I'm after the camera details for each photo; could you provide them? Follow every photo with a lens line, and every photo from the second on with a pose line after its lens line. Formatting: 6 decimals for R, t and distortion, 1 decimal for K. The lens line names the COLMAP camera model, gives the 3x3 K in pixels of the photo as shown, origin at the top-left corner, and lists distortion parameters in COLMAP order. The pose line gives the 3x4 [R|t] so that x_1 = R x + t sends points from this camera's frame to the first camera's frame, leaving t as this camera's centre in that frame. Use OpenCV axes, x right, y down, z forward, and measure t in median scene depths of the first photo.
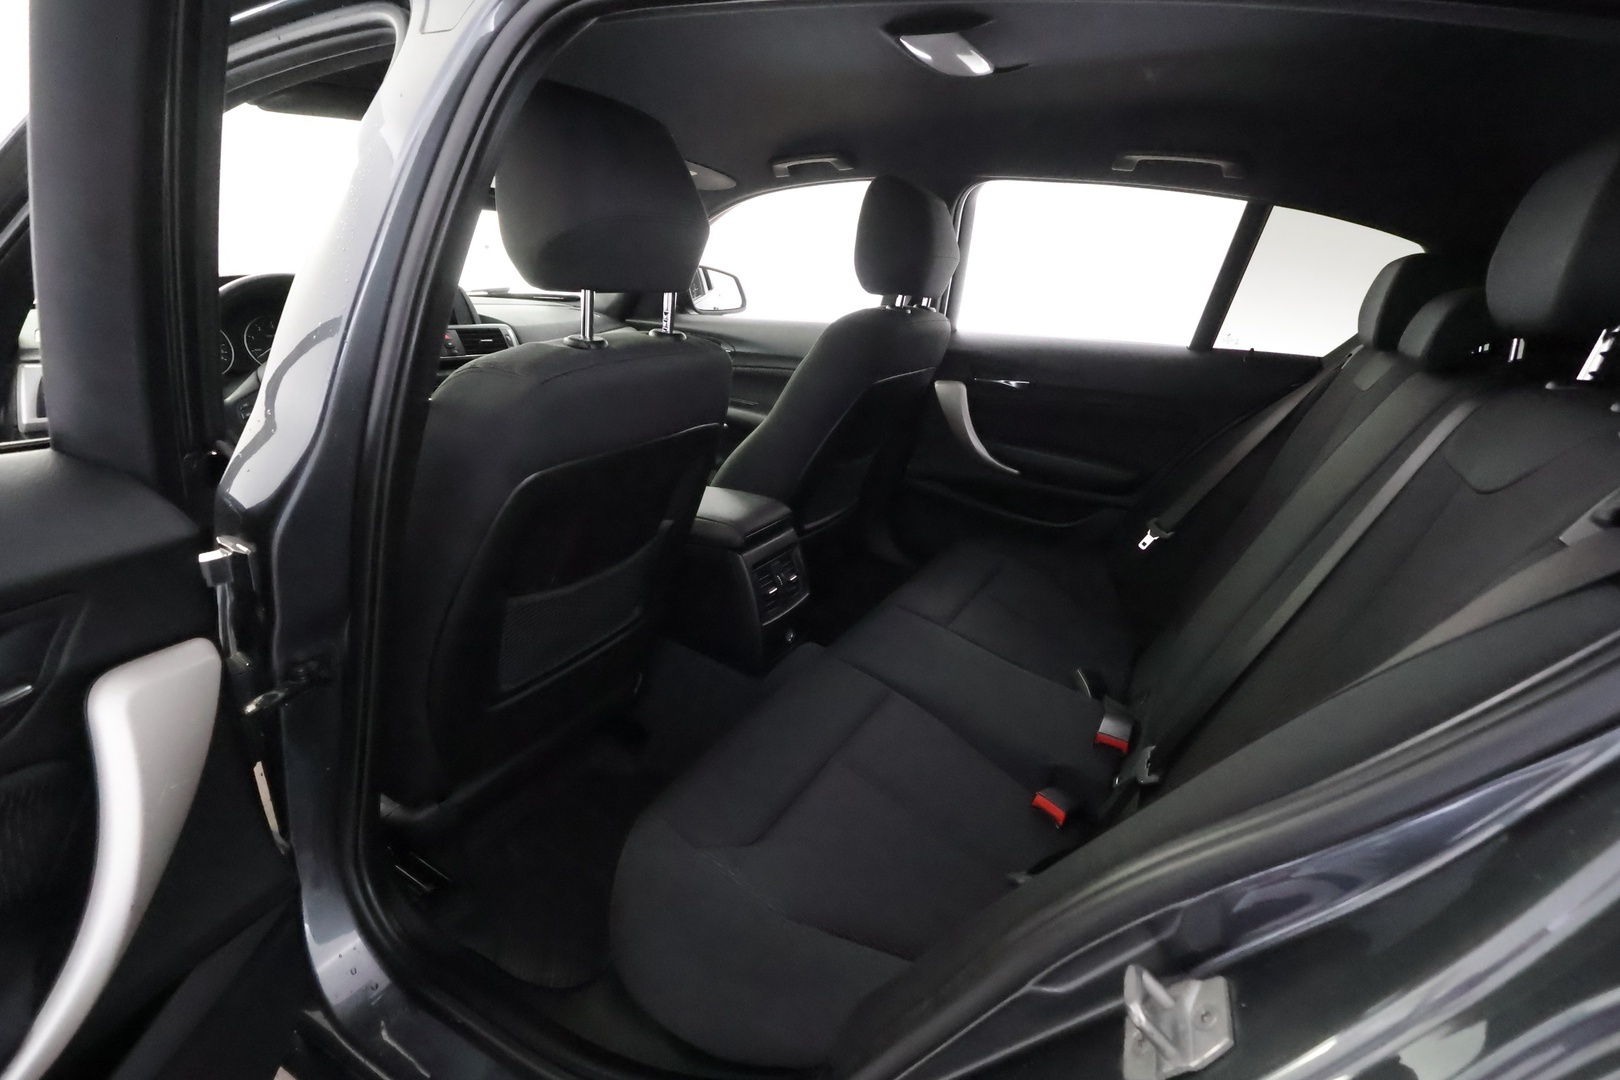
lens RADIAL K [[751.3, 0, 811.9], [0, 751.3, 545.2], [0, 0, 1]] dist [-0.002275, 0.001805]
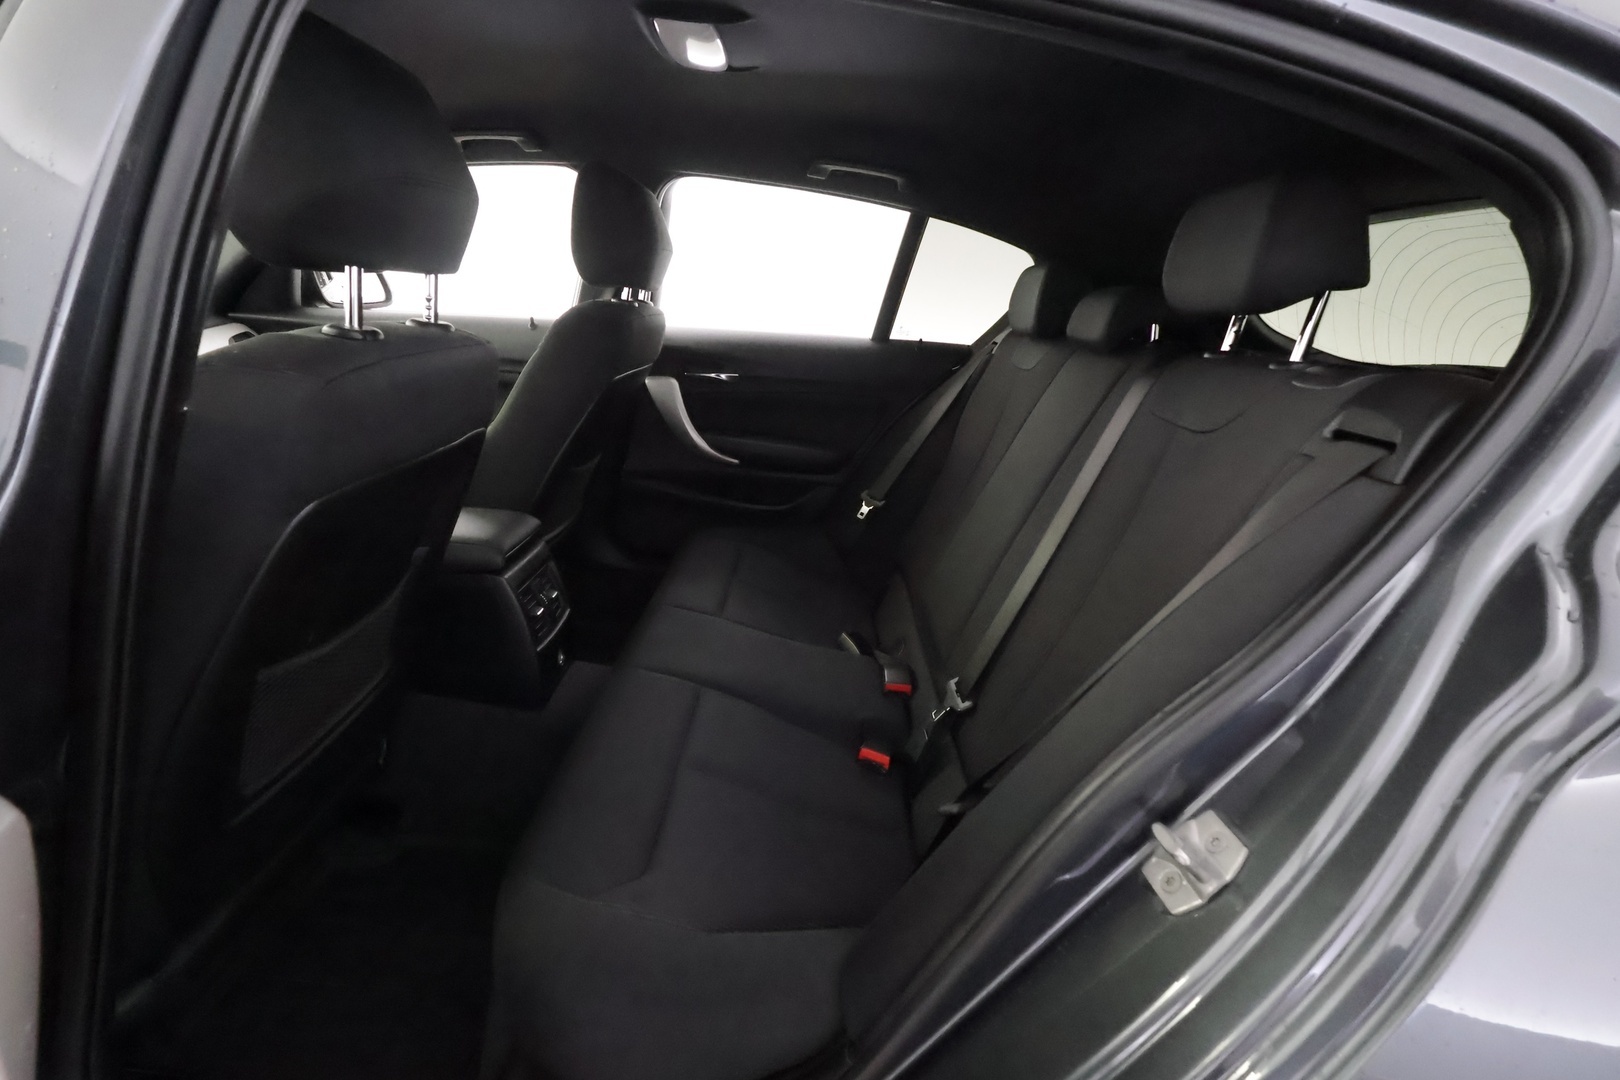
lens RADIAL K [[751.3, 0, 811.9], [0, 751.3, 545.2], [0, 0, 1]] dist [-0.002275, 0.001805]
pose [[0.879597, -0.135442, 0.456032, -0.157310], [0.135996, 0.990199, 0.031780, -0.001994], [-0.455867, 0.034065, 0.889396, 0.041178]]
